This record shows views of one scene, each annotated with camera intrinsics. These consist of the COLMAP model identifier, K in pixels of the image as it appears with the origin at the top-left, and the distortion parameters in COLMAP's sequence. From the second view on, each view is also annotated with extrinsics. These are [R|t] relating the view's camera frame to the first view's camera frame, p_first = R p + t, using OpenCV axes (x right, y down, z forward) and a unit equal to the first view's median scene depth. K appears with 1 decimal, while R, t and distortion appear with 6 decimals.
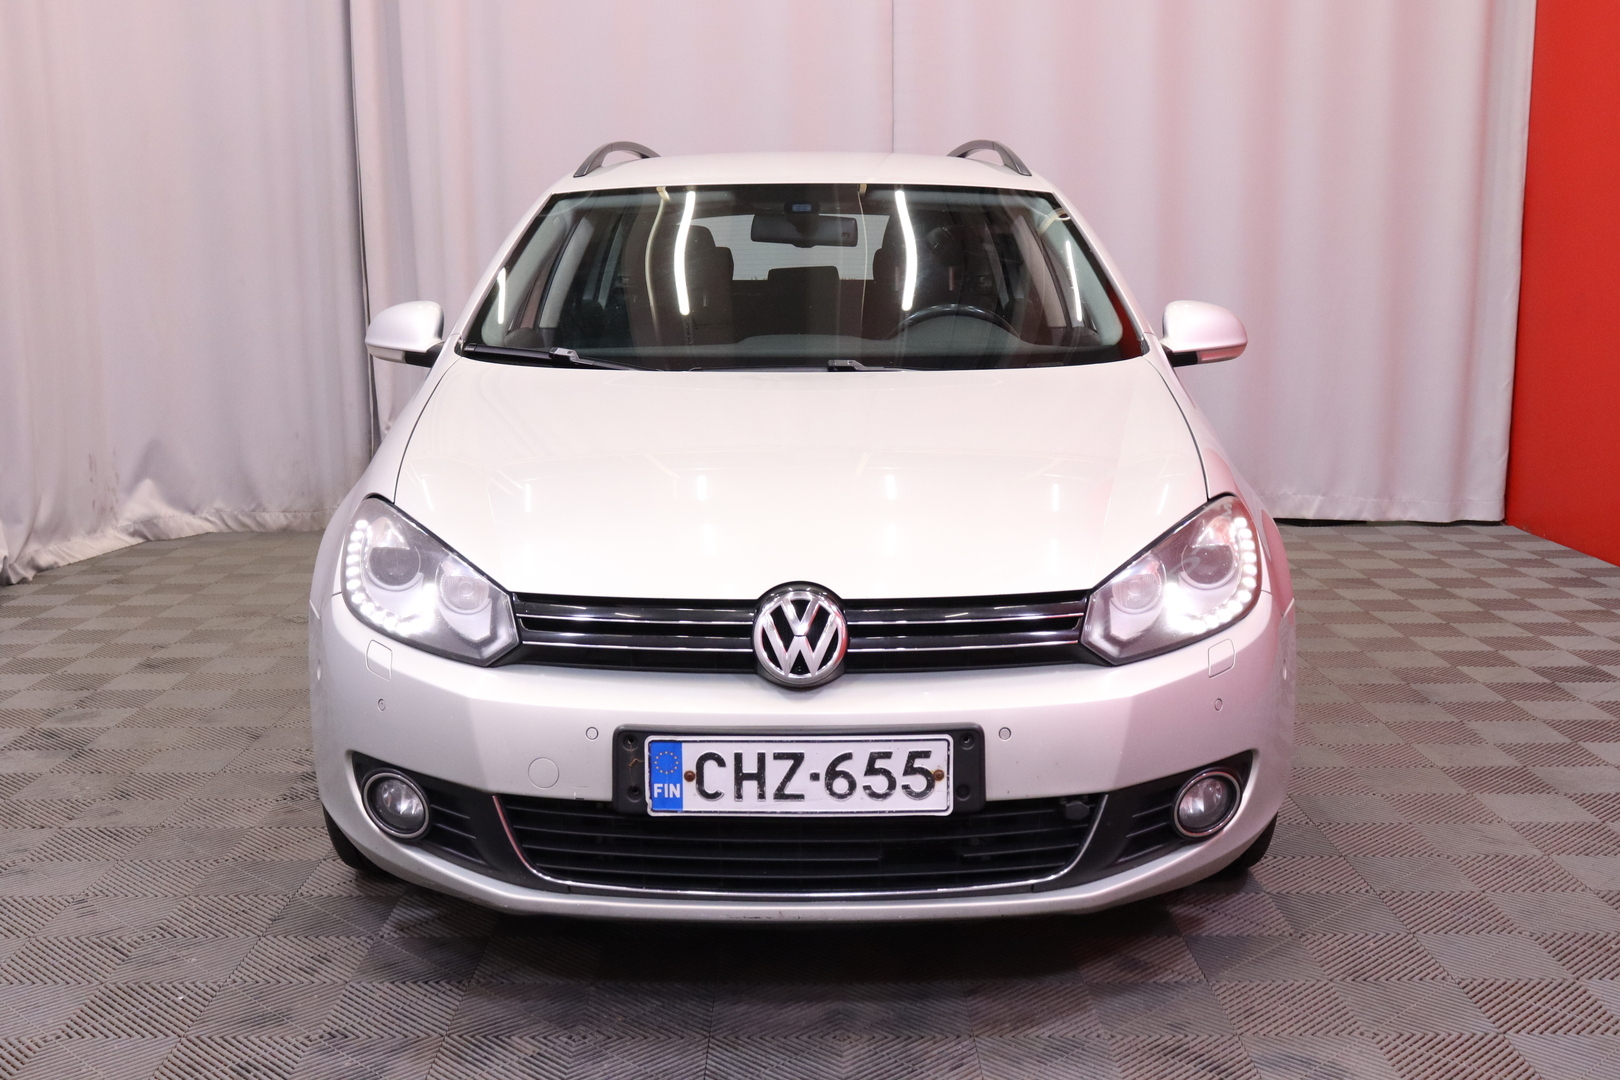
lens RADIAL K [[1808.8, 0, 810.0], [0, 1808.8, 540.0], [0, 0, 1]] dist [-0.056342, 0.017207]
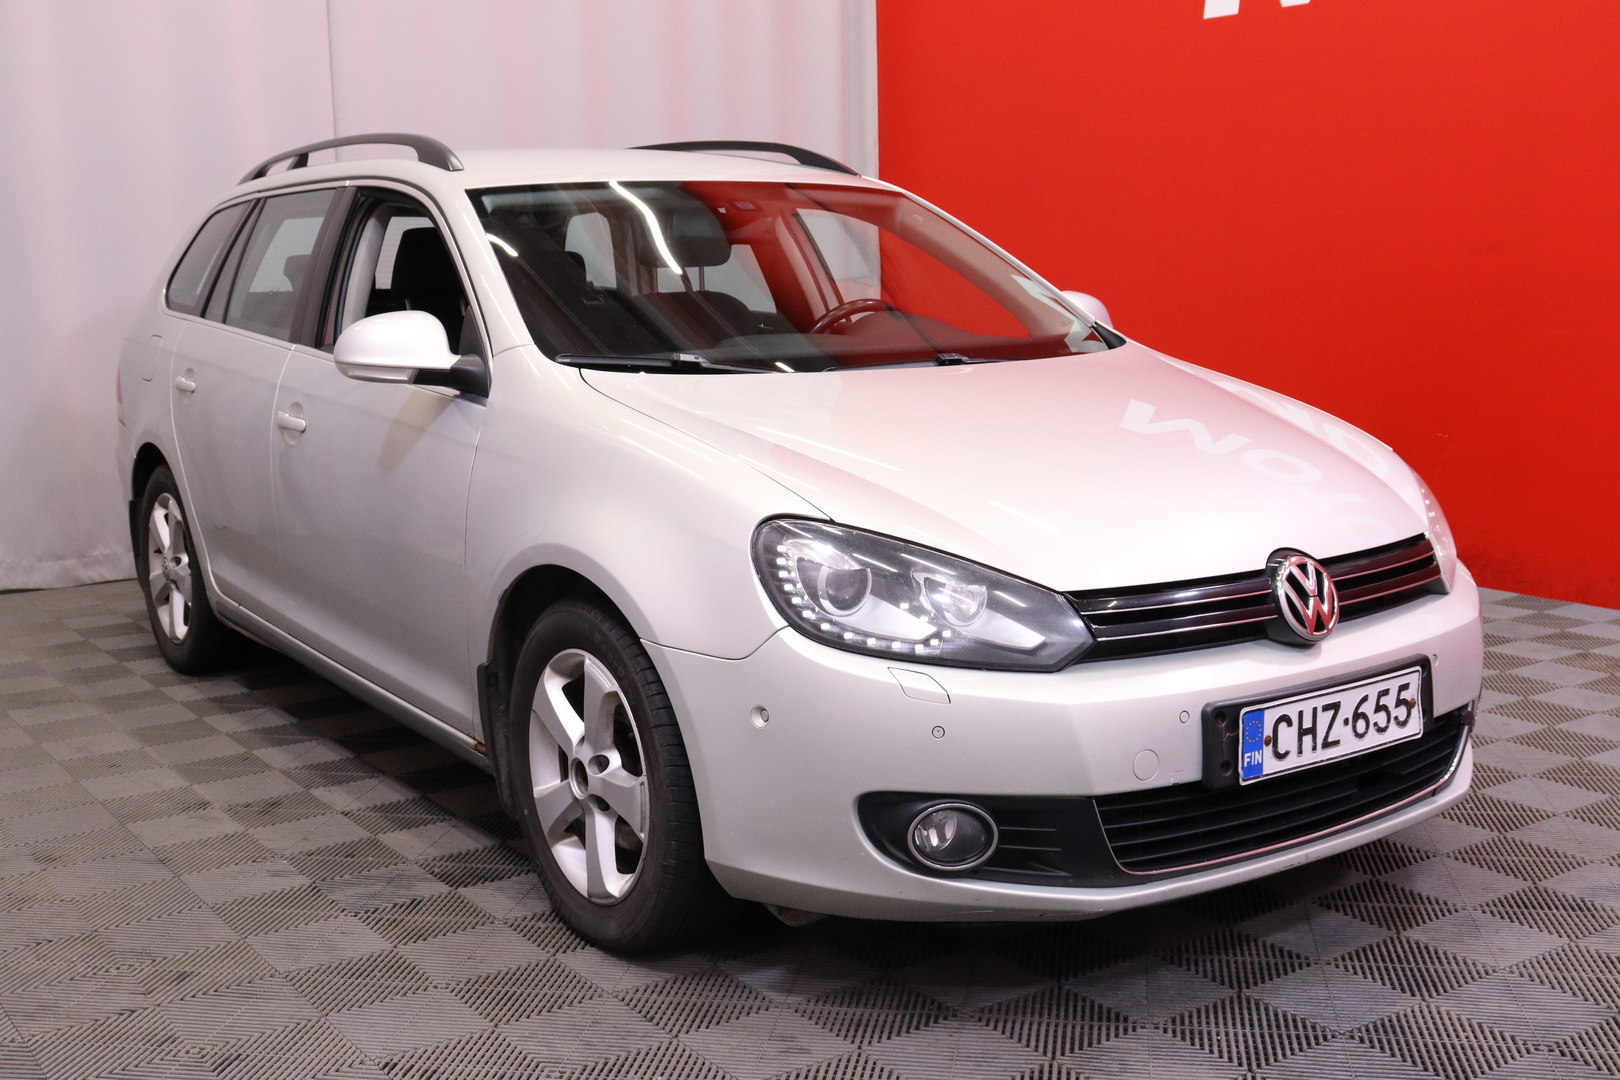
lens RADIAL K [[1808.8, 0, 810.0], [0, 1808.8, 540.0], [0, 0, 1]] dist [-0.056342, 0.017207]
pose [[0.812580, -0.101113, 0.574011, -0.872623], [0.104306, 0.994166, 0.027467, -0.041963], [-0.573440, 0.037554, 0.818386, 0.290456]]
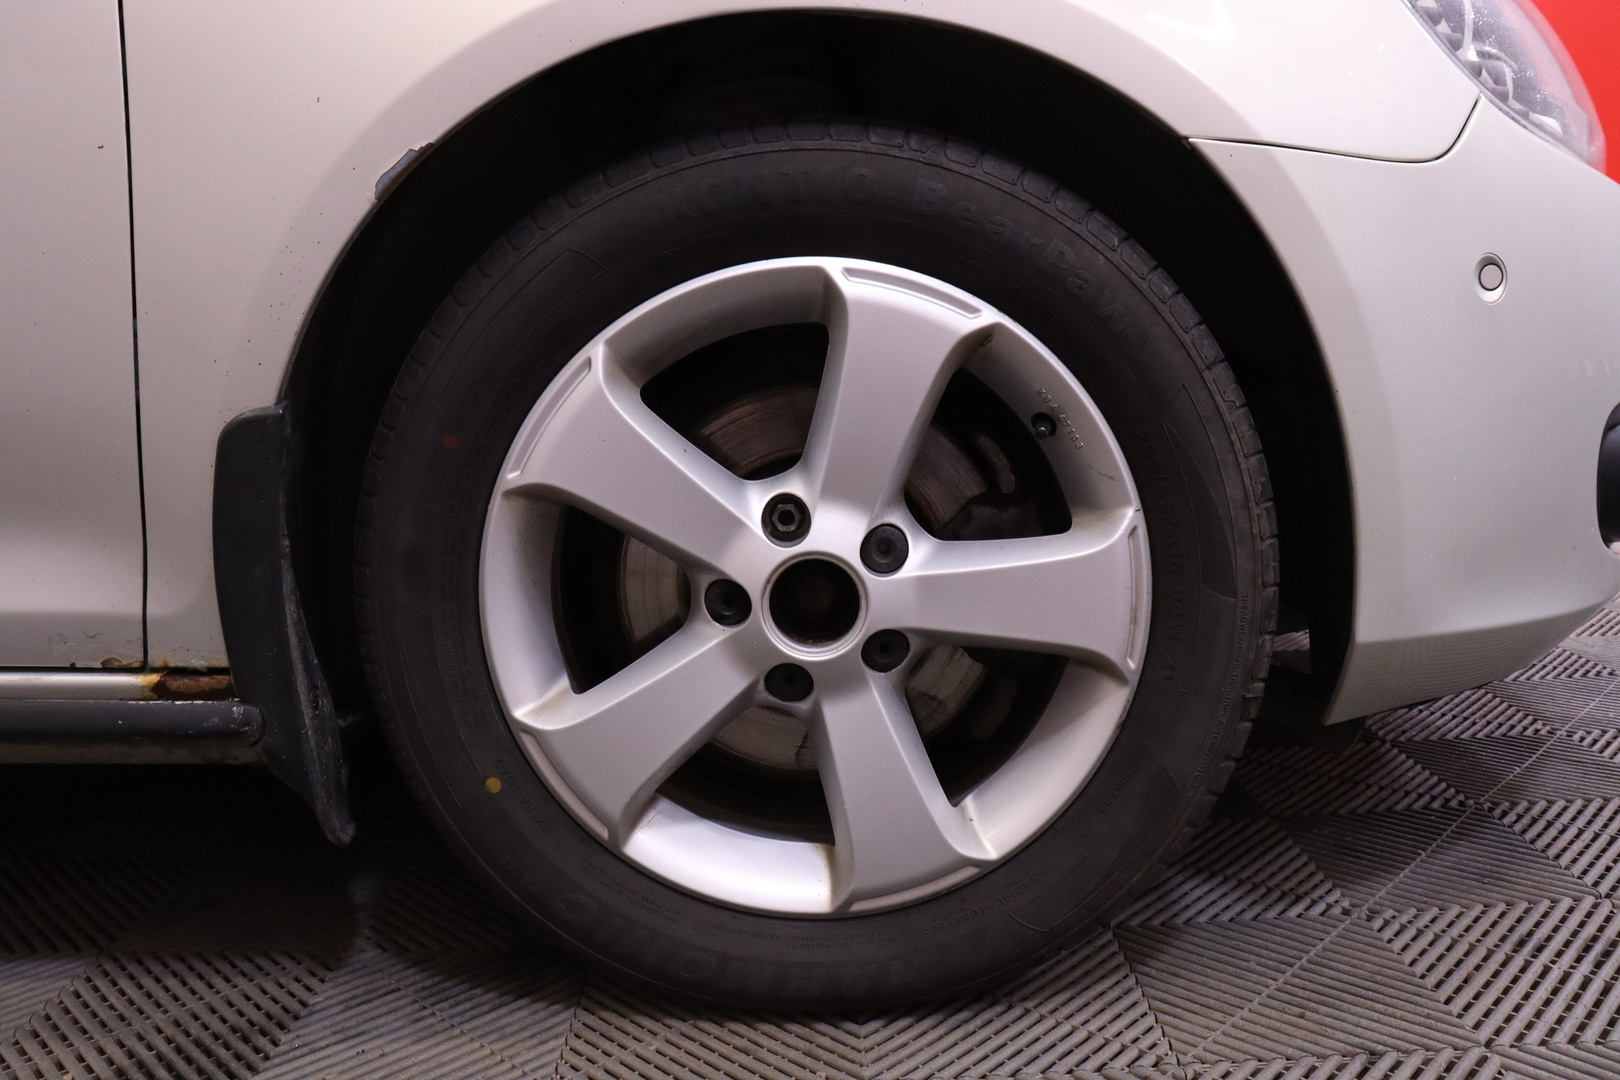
lens RADIAL K [[1311.0, 0, 810.0], [0, 1311.0, 540.0], [0, 0, 1]] dist [-0.176502, 0.148636]
pose [[-0.003703, -0.165381, 0.986223, -0.647370], [0.199035, 0.966375, 0.162800, 0.061190], [-0.979985, 0.196896, 0.029338, 1.331340]]
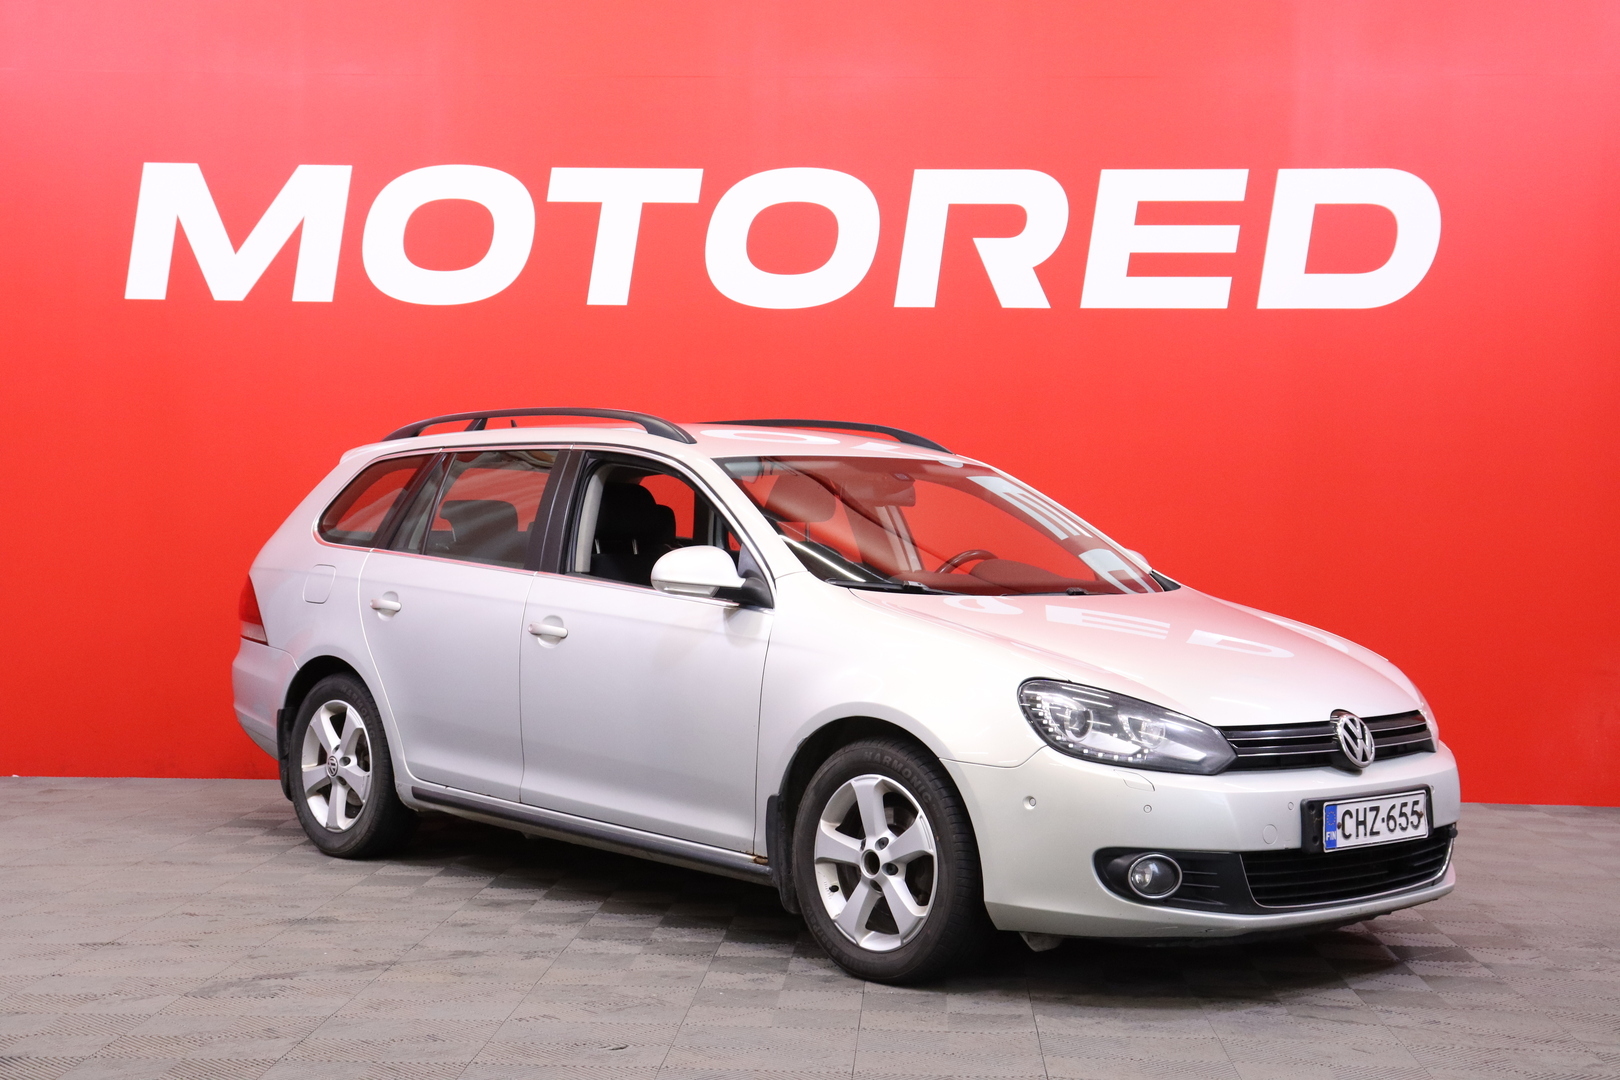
lens RADIAL K [[2366.0, 0, 810.0], [0, 2366.0, 540.0], [0, 0, 1]] dist [0.012929, -0.041042]
pose [[0.728505, 0.006818, 0.685007, -1.914881], [0.091062, 0.990113, -0.106700, 0.058489], [-0.678961, 0.140110, 0.720681, -0.276493]]
